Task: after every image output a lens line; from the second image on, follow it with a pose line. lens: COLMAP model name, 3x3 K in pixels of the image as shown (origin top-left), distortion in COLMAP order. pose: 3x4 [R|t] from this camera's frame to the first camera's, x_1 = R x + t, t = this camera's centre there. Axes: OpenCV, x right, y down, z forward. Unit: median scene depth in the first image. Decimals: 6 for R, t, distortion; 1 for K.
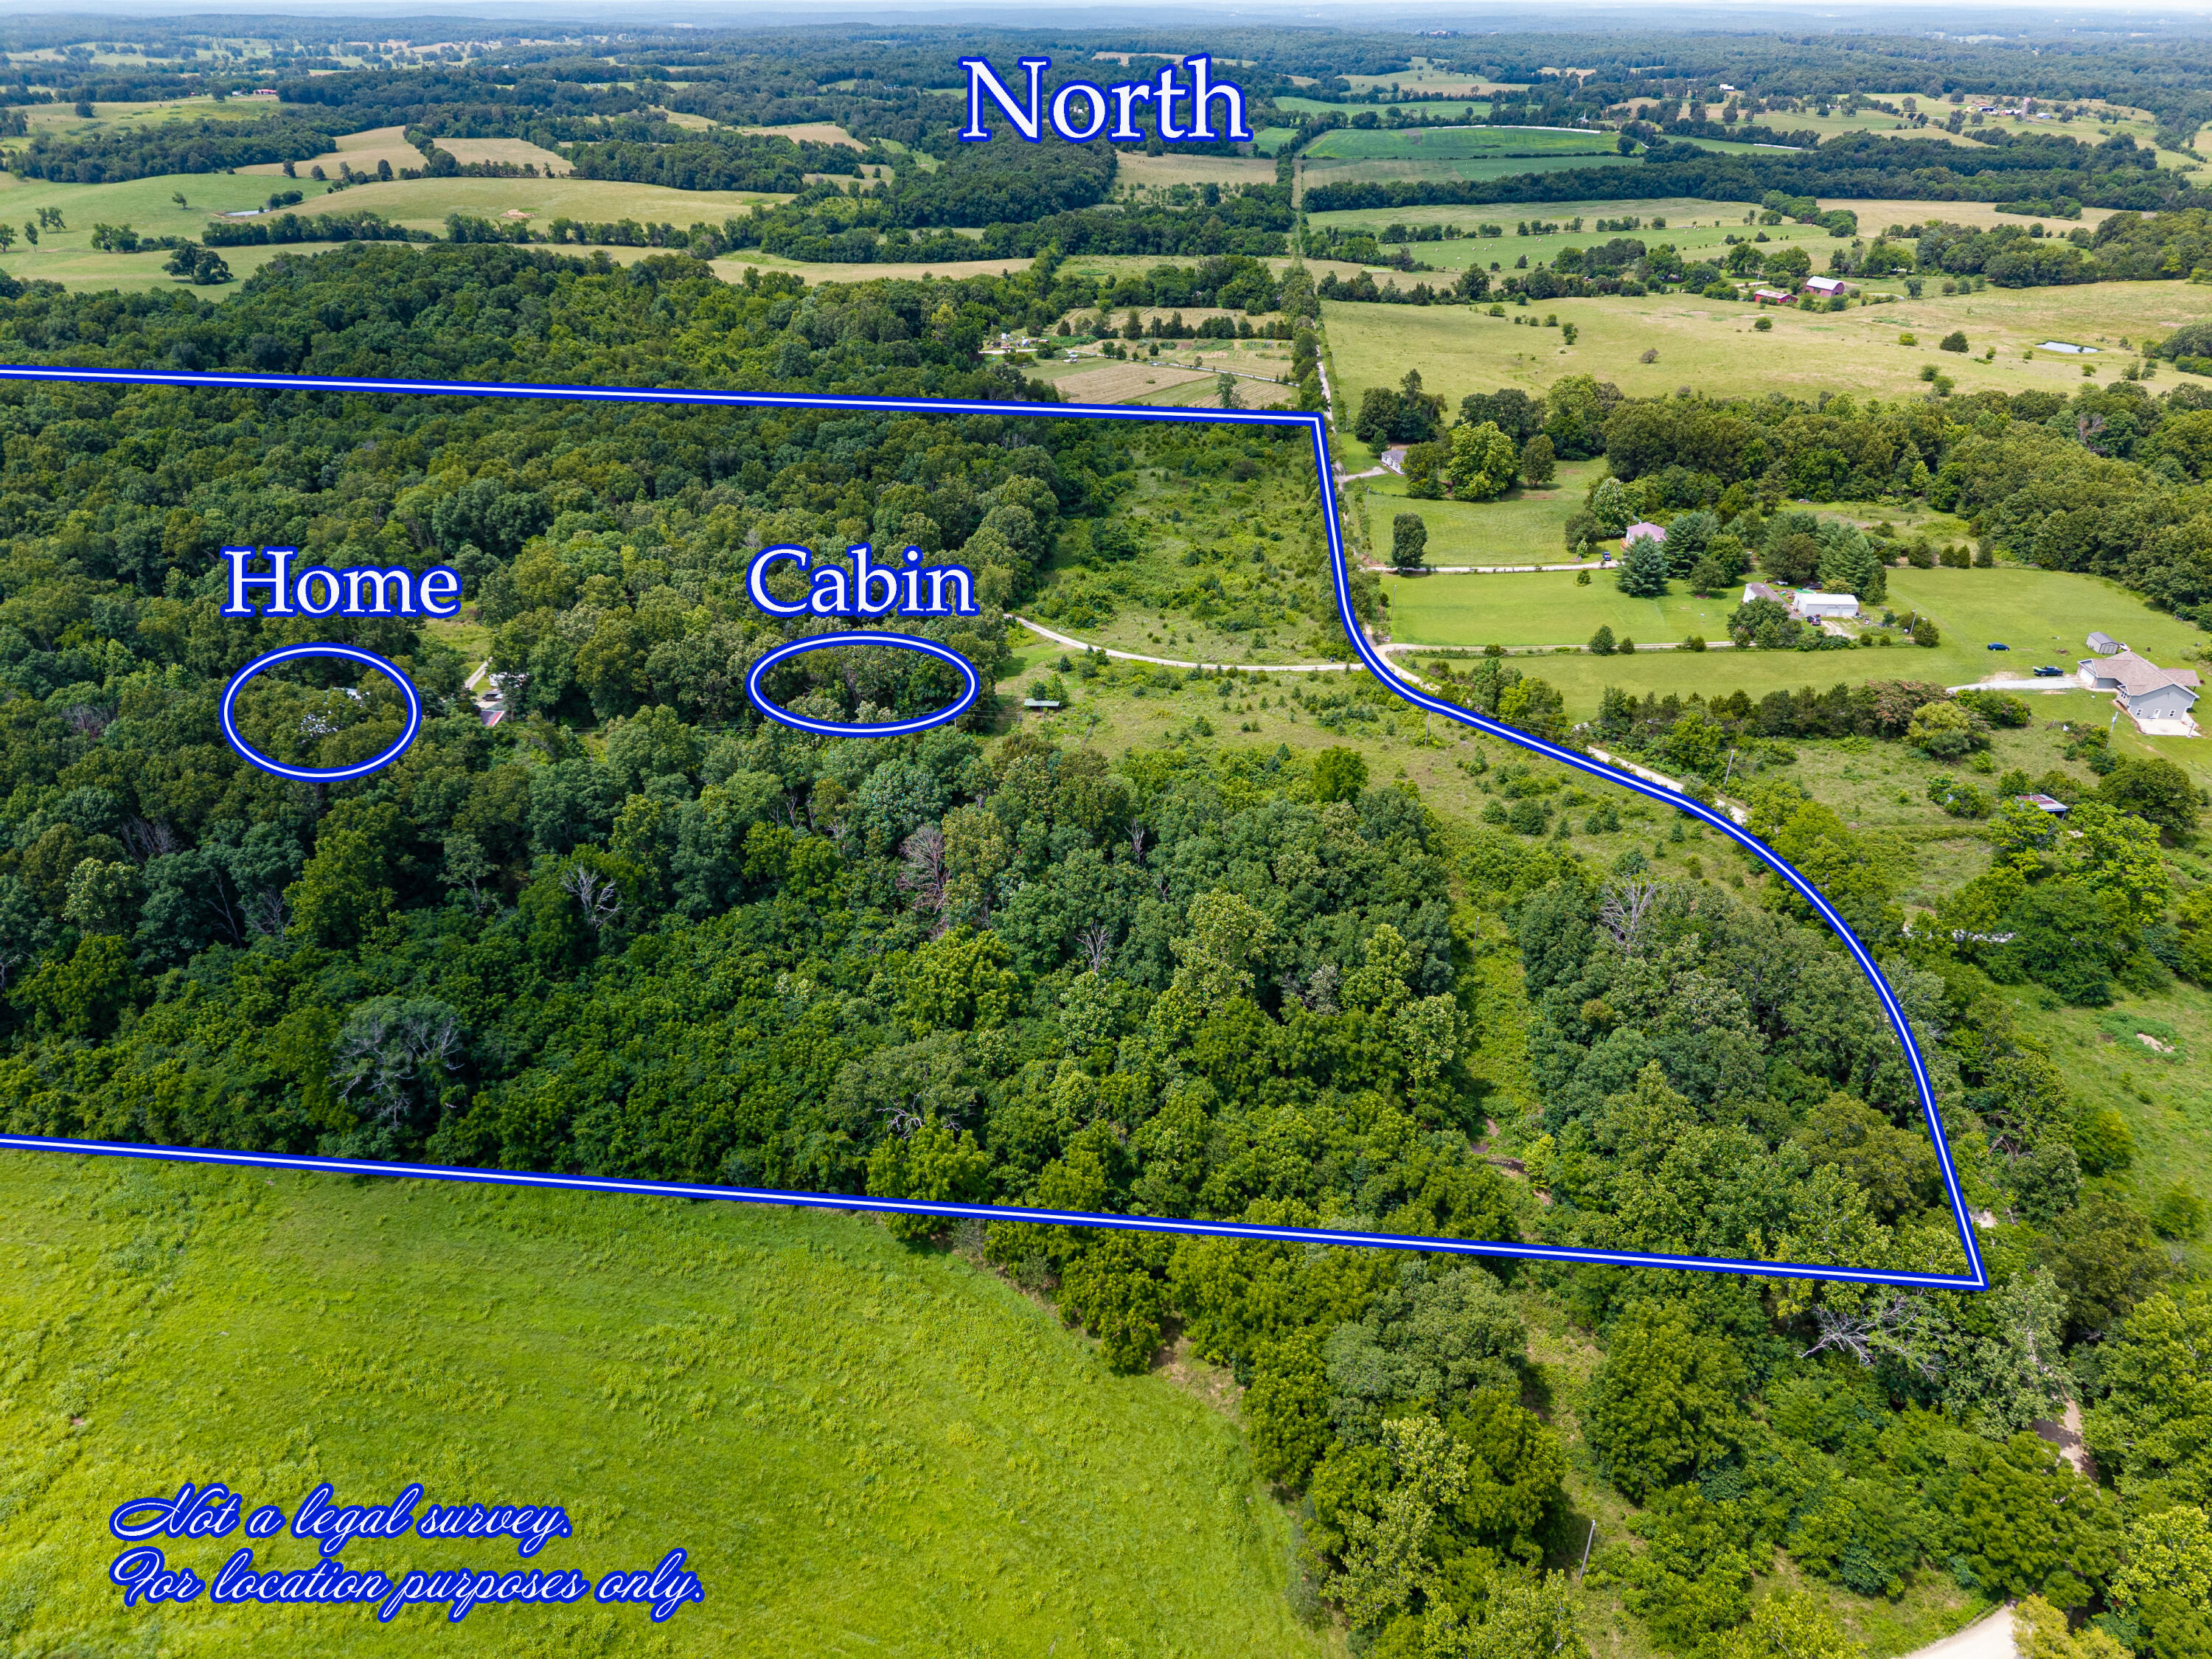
lens RADIAL K [[1527.9, 0, 1106.0], [0, 1527.9, 829.5], [0, 0, 1]] dist [0.009238, -0.010018]
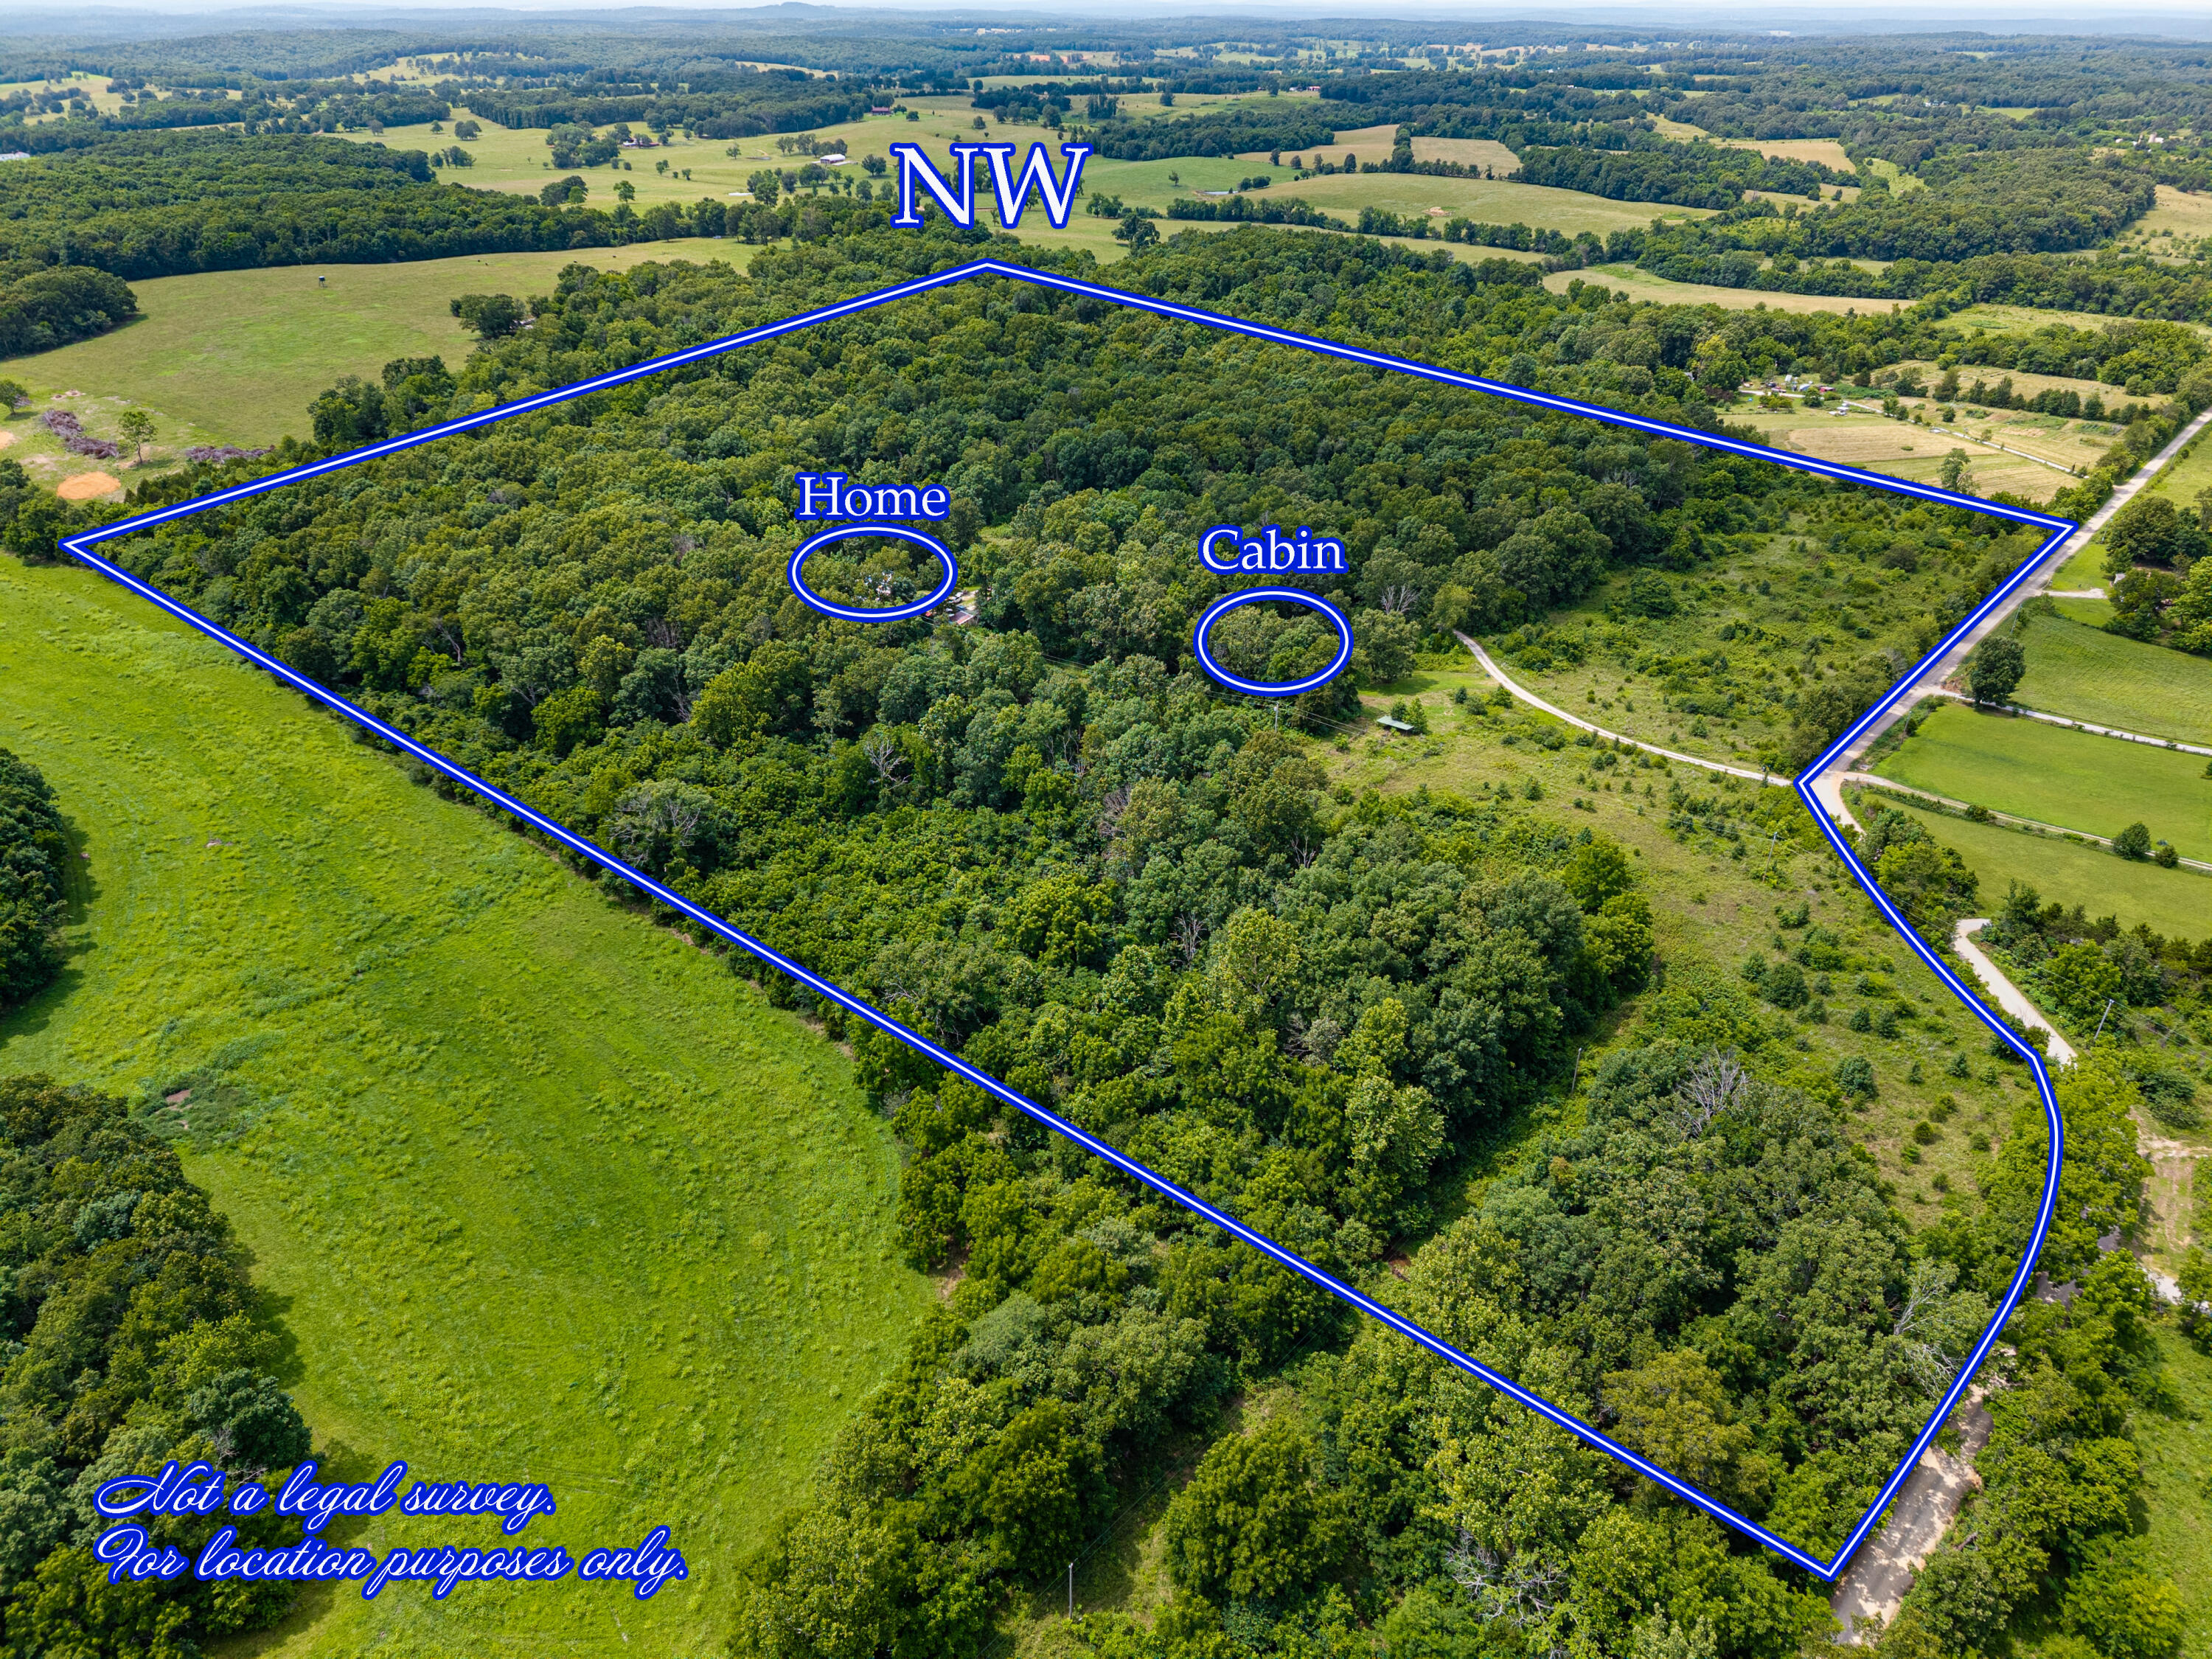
lens RADIAL K [[1527.9, 0, 1106.0], [0, 1527.9, 829.5], [0, 0, 1]] dist [0.009238, -0.010018]
pose [[0.789190, 0.291869, -0.540363, 0.125348], [-0.292613, 0.952265, 0.086997, -0.016254], [0.539961, 0.089461, 0.836923, 0.021662]]
